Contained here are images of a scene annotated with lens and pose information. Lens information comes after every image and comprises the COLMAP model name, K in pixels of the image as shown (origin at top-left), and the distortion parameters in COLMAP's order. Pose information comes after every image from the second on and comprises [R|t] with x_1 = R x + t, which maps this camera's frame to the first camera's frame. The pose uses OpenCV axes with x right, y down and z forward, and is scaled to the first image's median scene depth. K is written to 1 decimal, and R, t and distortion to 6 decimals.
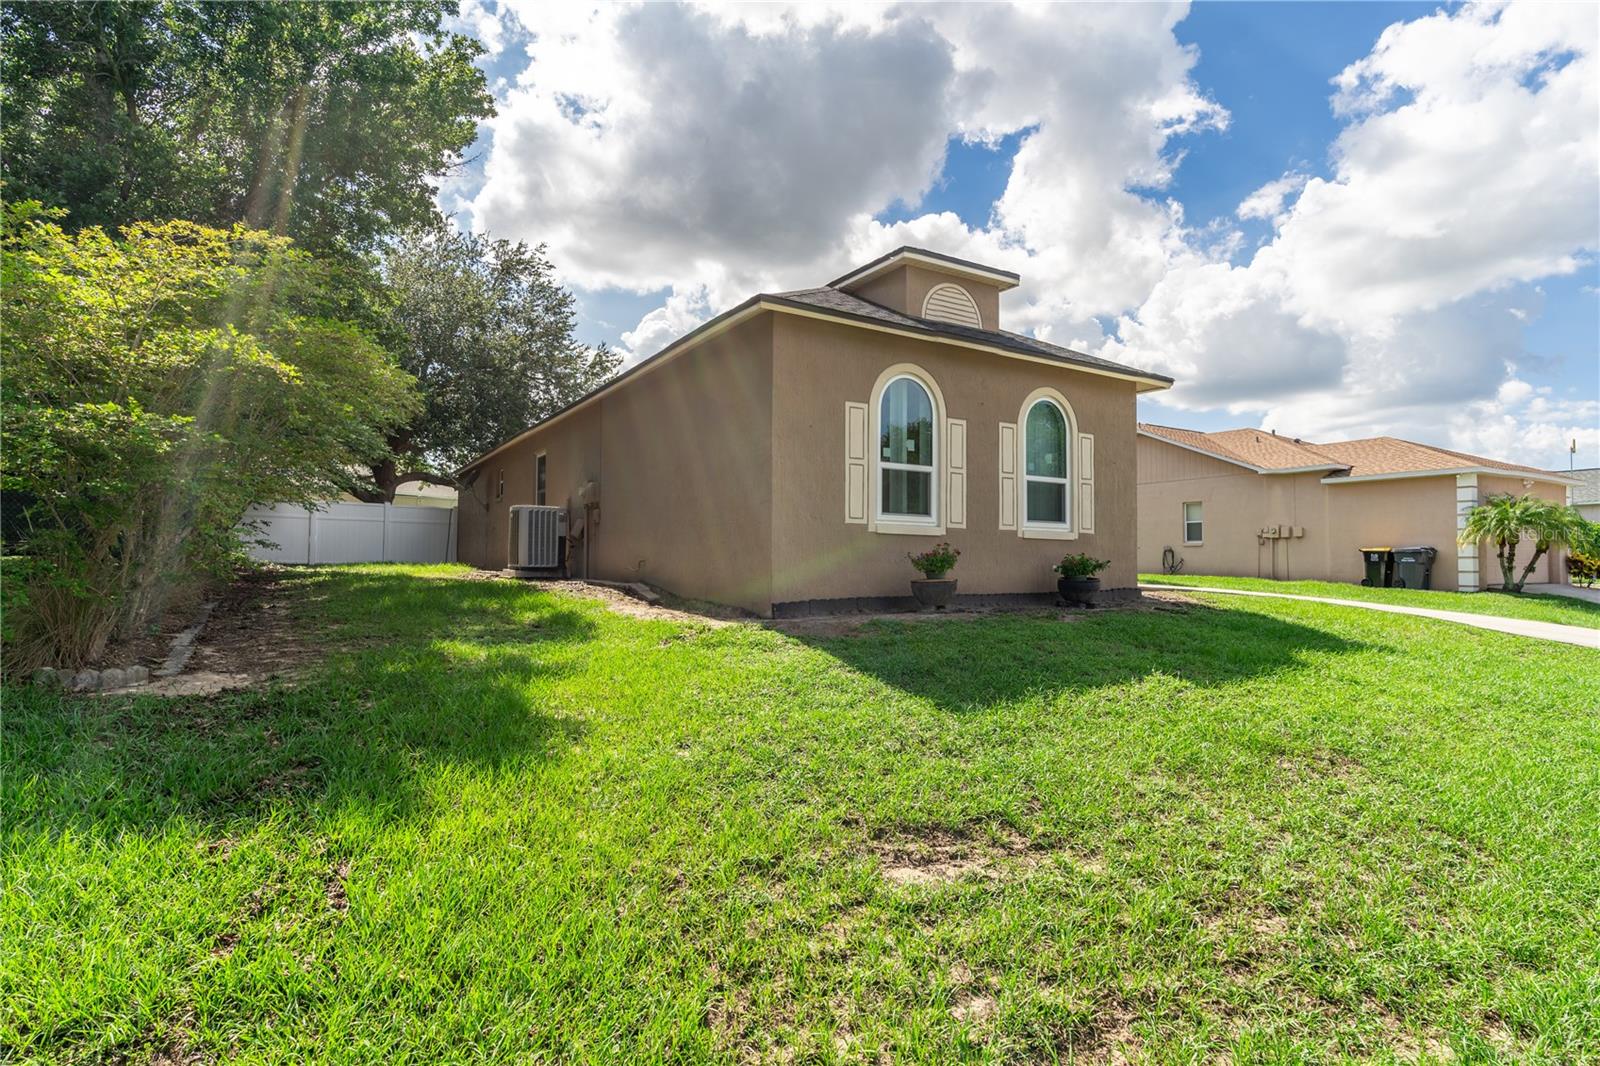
lens RADIAL K [[856.8, 0, 800.0], [0, 856.8, 533.0], [0, 0, 1]] dist [-0.000649, 0.000106]
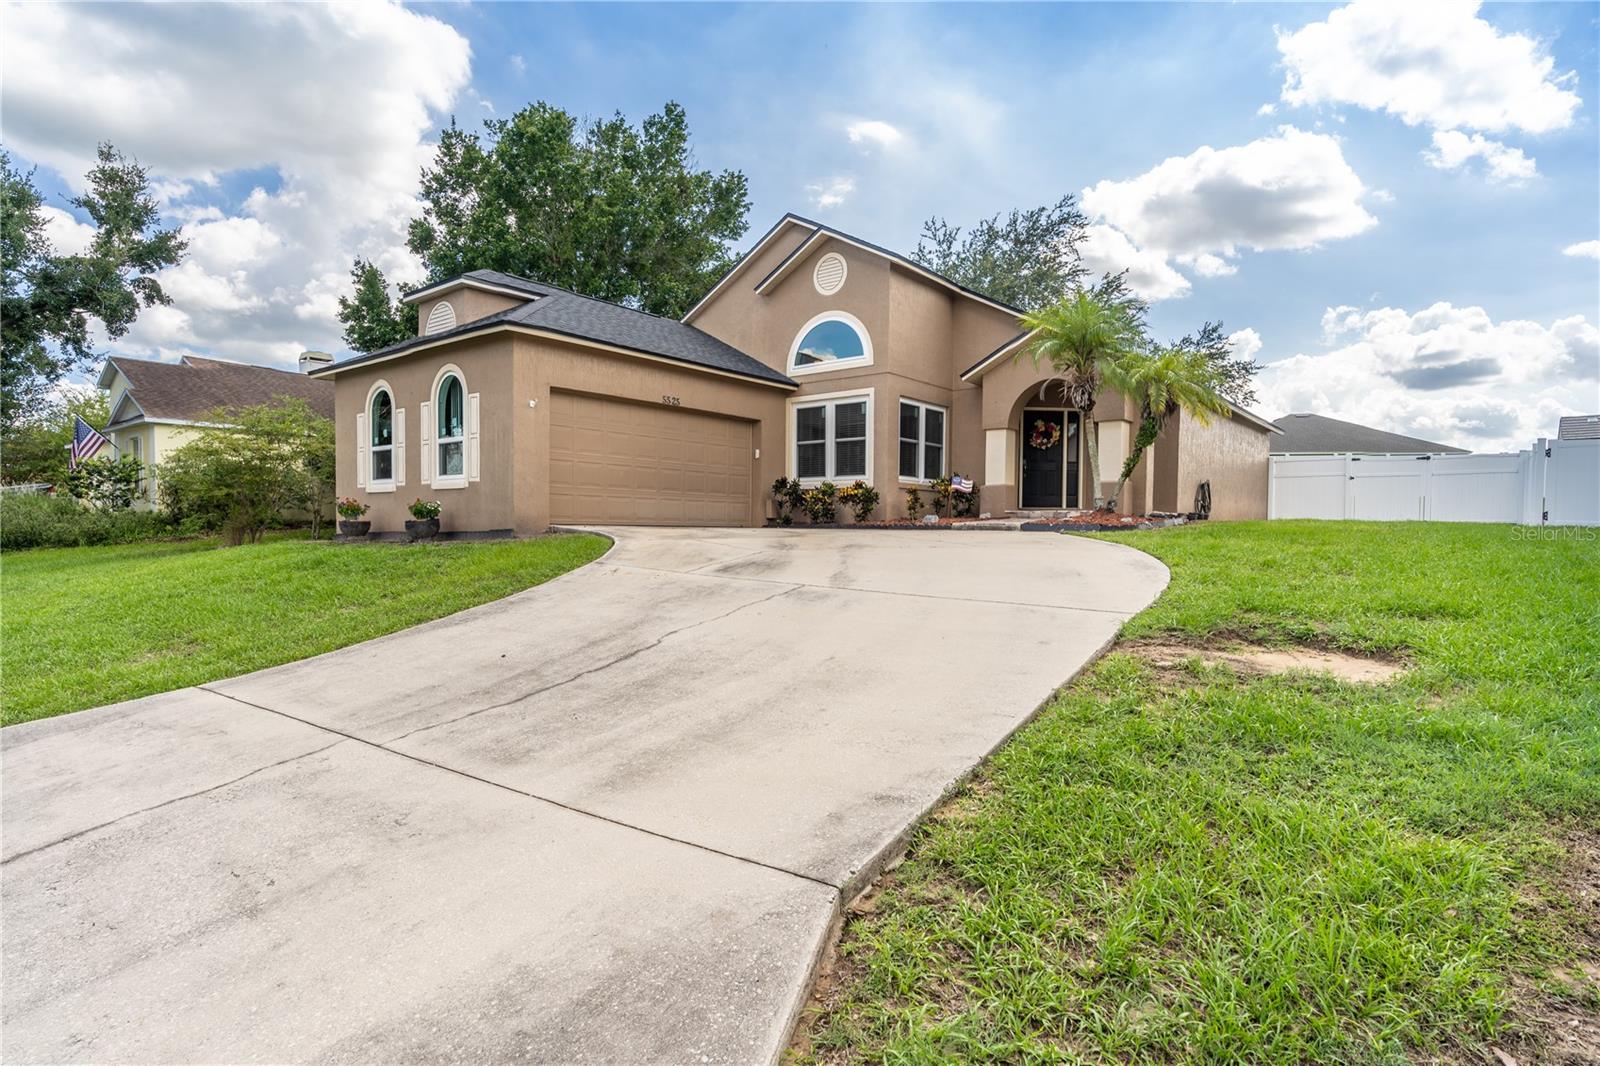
lens RADIAL K [[828.7, 0, 795.0], [0, 828.7, 558.2], [0, 0, 1]] dist [0.002712, 0.000610]
pose [[0.356507, 0.026566, -0.933915, 1.631017], [0.042397, 0.998106, 0.044576, 0.077409], [0.933330, -0.055486, 0.354705, 1.047785]]
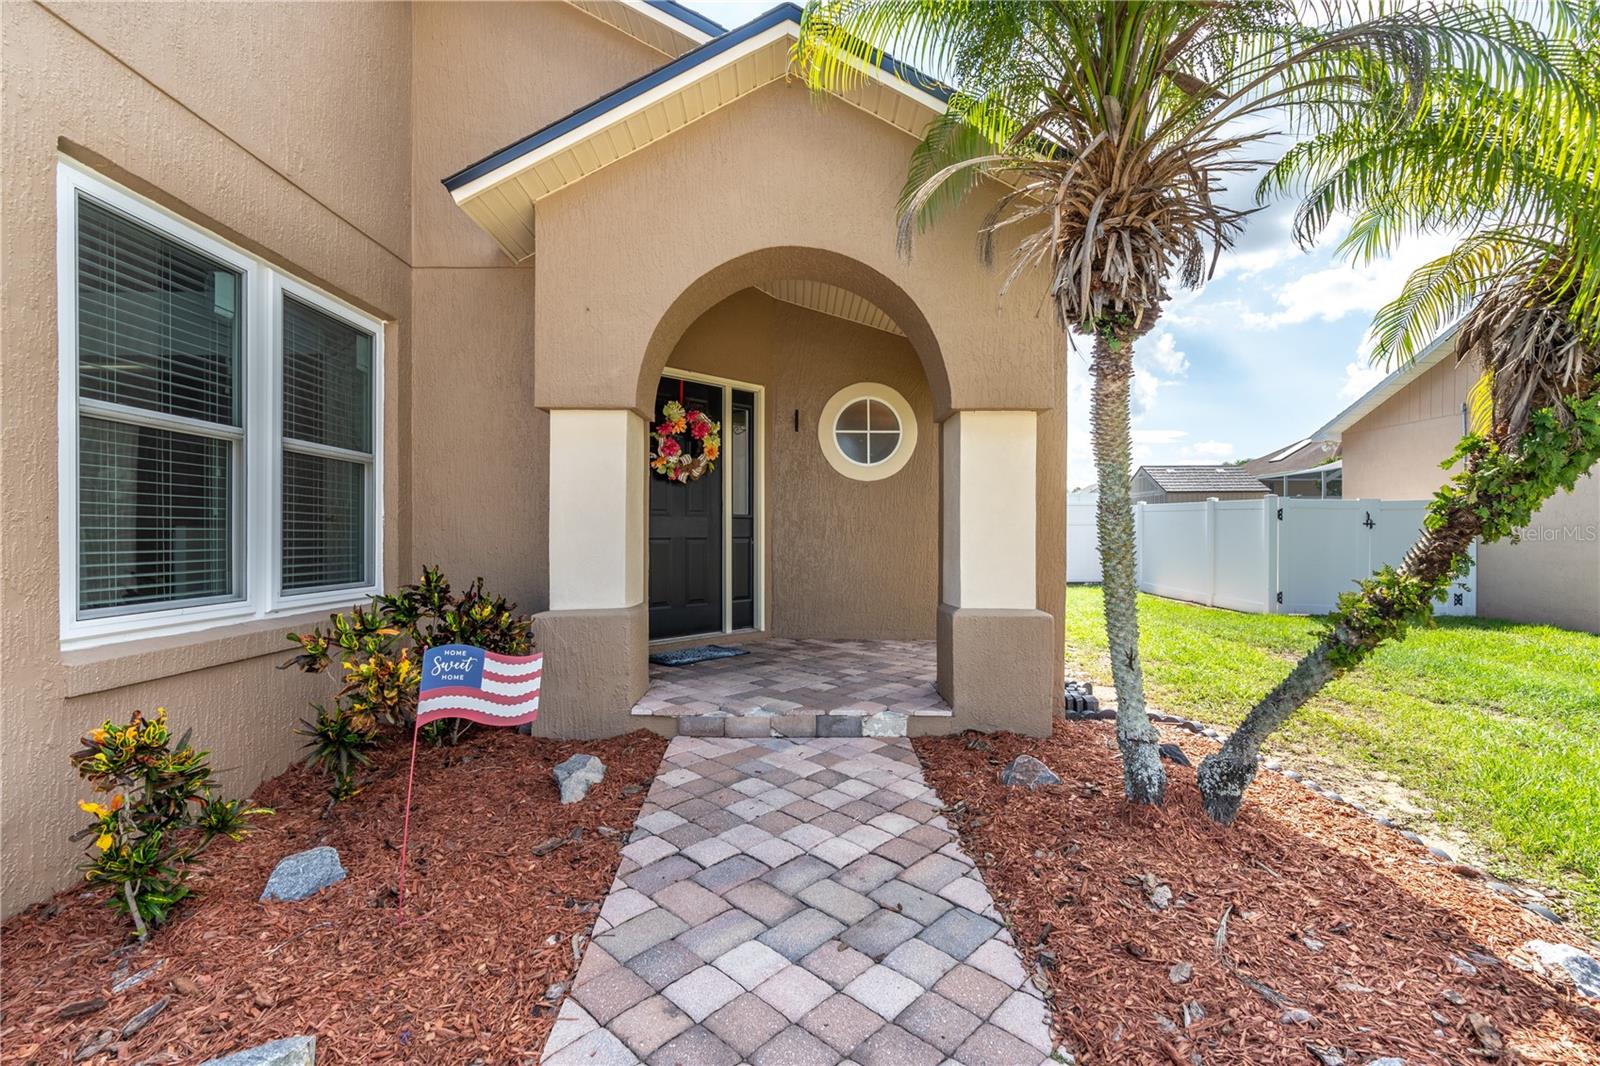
lens RADIAL K [[722.1, 0, 798.7], [0, 722.1, 537.8], [0, 0, 1]] dist [-0.000125, 0.000242]
pose [[0.869183, -0.007840, -0.494429, 0.616336], [0.033987, 0.998457, 0.043914, -0.022260], [0.493322, -0.054973, 0.868108, 1.670691]]
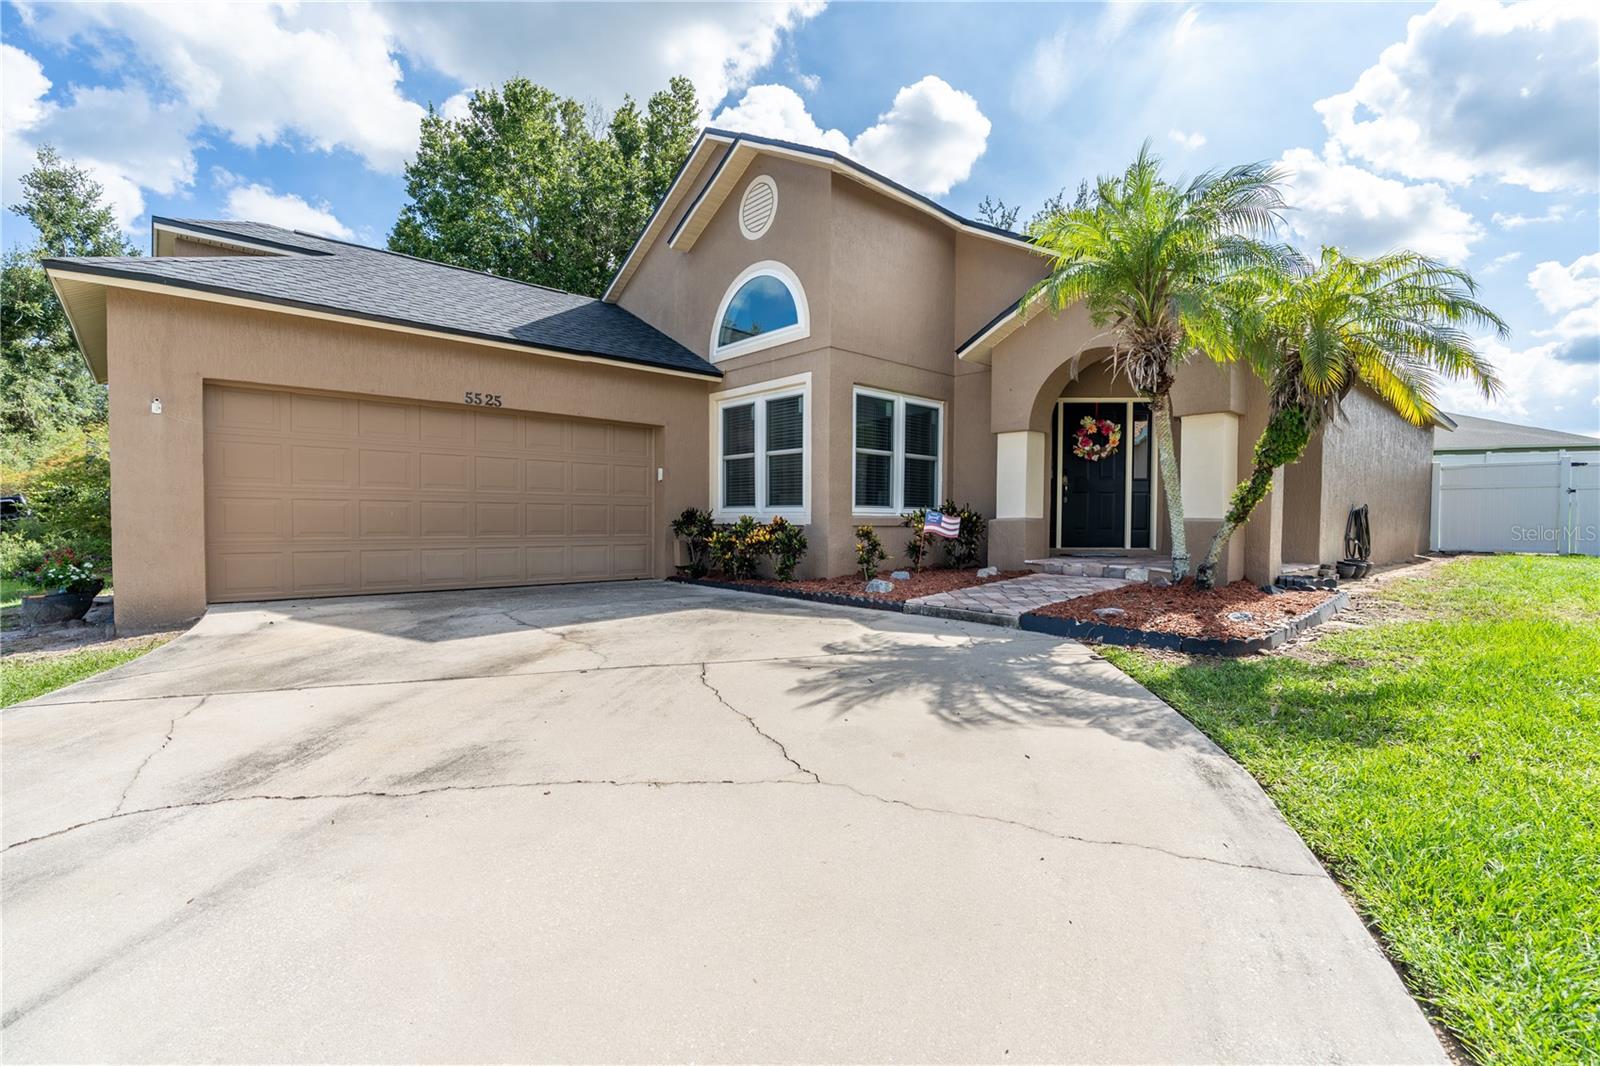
lens RADIAL K [[722.1, 0, 798.7], [0, 722.1, 537.8], [0, 0, 1]] dist [-0.000125, 0.000242]
pose [[0.219192, 0.014895, -0.975568, 1.117079], [0.045392, 0.998645, 0.025446, 0.016342], [0.974625, -0.049860, 0.218219, 1.504124]]
